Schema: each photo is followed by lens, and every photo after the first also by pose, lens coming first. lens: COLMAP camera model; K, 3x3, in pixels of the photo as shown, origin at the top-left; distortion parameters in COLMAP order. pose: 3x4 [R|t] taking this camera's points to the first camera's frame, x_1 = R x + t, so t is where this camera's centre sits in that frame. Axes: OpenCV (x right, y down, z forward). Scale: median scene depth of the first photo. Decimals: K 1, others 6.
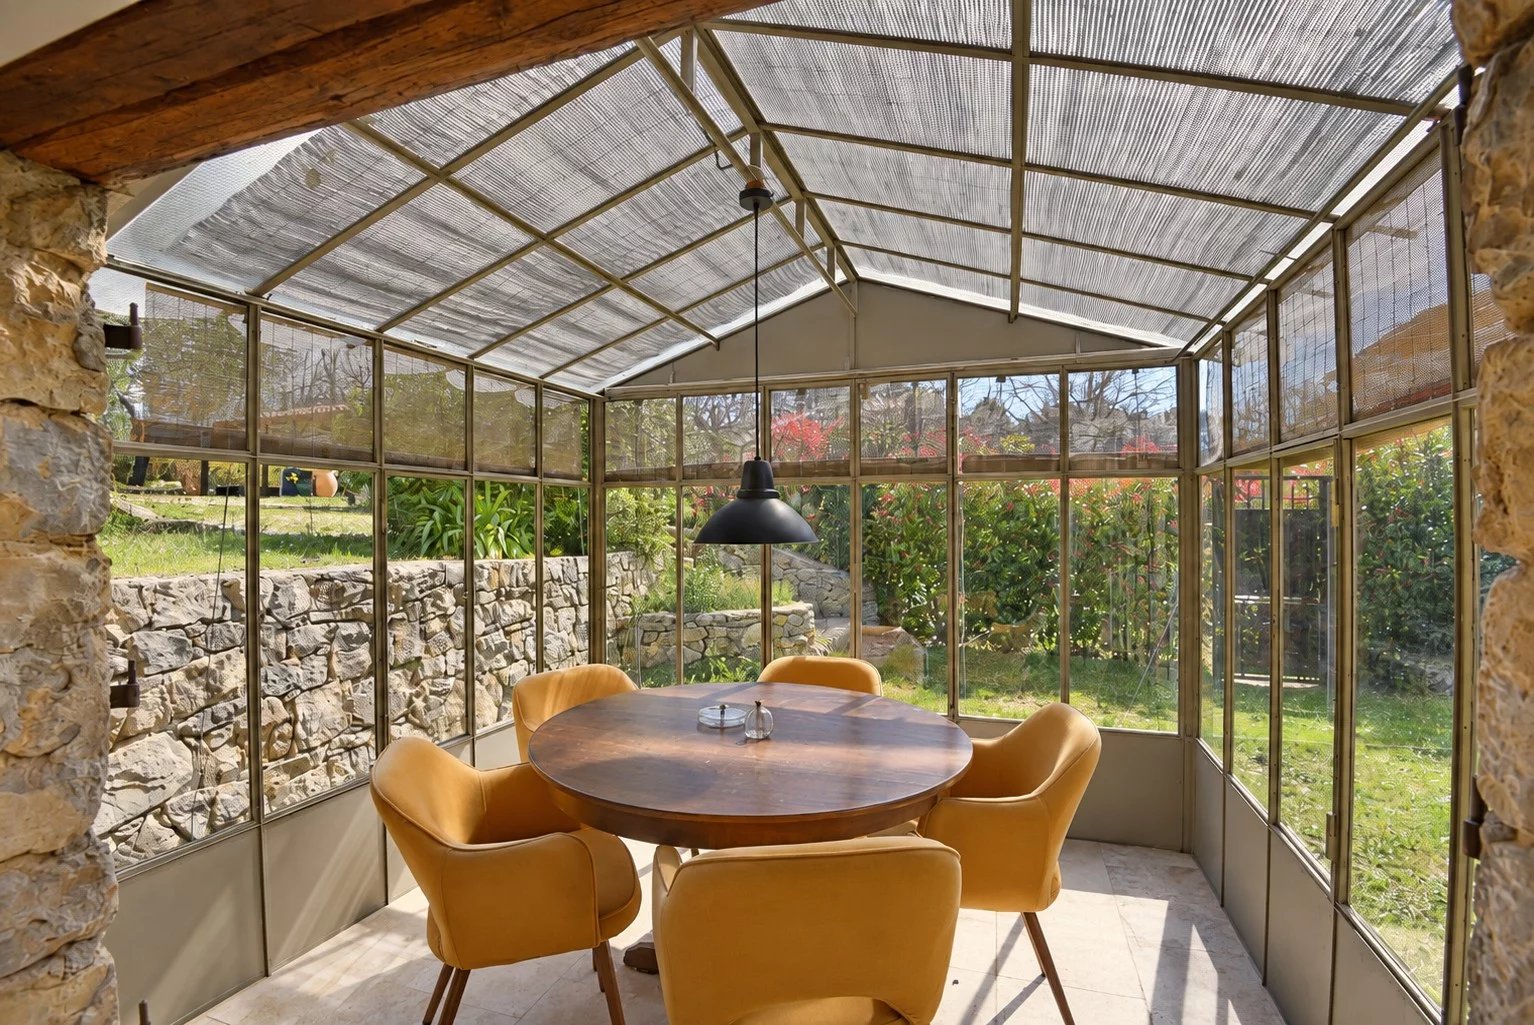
lens RADIAL K [[706.8, 0, 766.4], [0, 706.8, 512.9], [0, 0, 1]] dist [-0.046537, -0.002179]
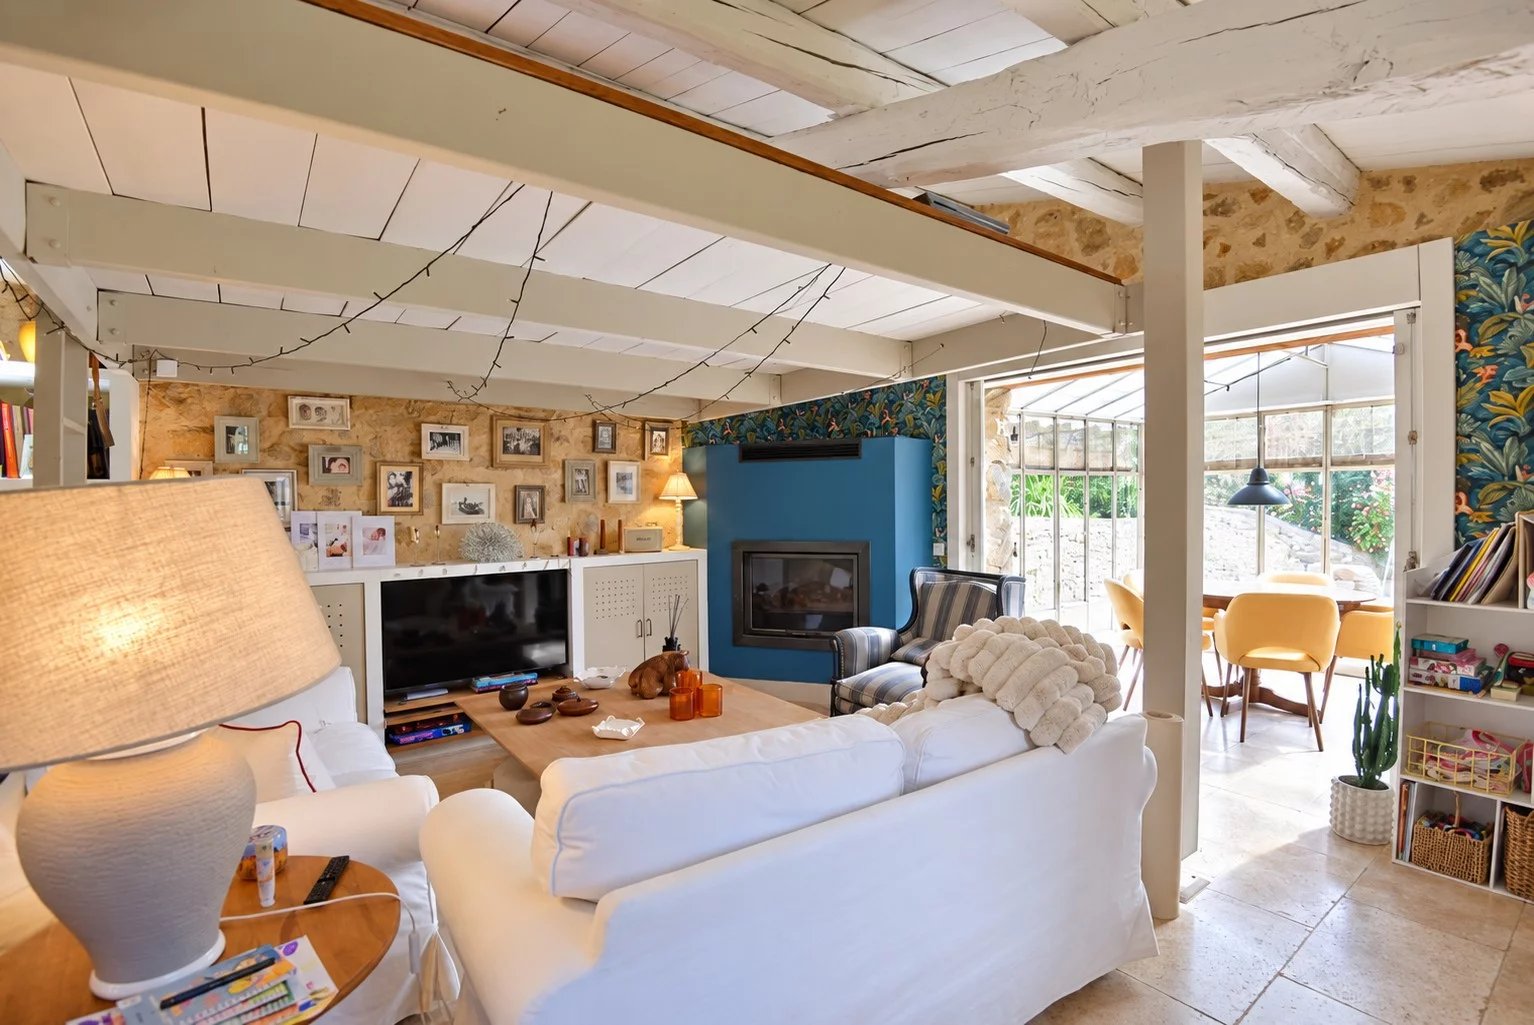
lens RADIAL K [[706.8, 0, 759.3], [0, 706.8, 513.9], [0, 0, 1]] dist [-0.046537, -0.002179]
pose [[0.816314, -0.001088, -0.577607, -0.033629], [0.010307, 0.999866, 0.012682, 0.023577], [0.577516, -0.016306, 0.816216, -0.959630]]
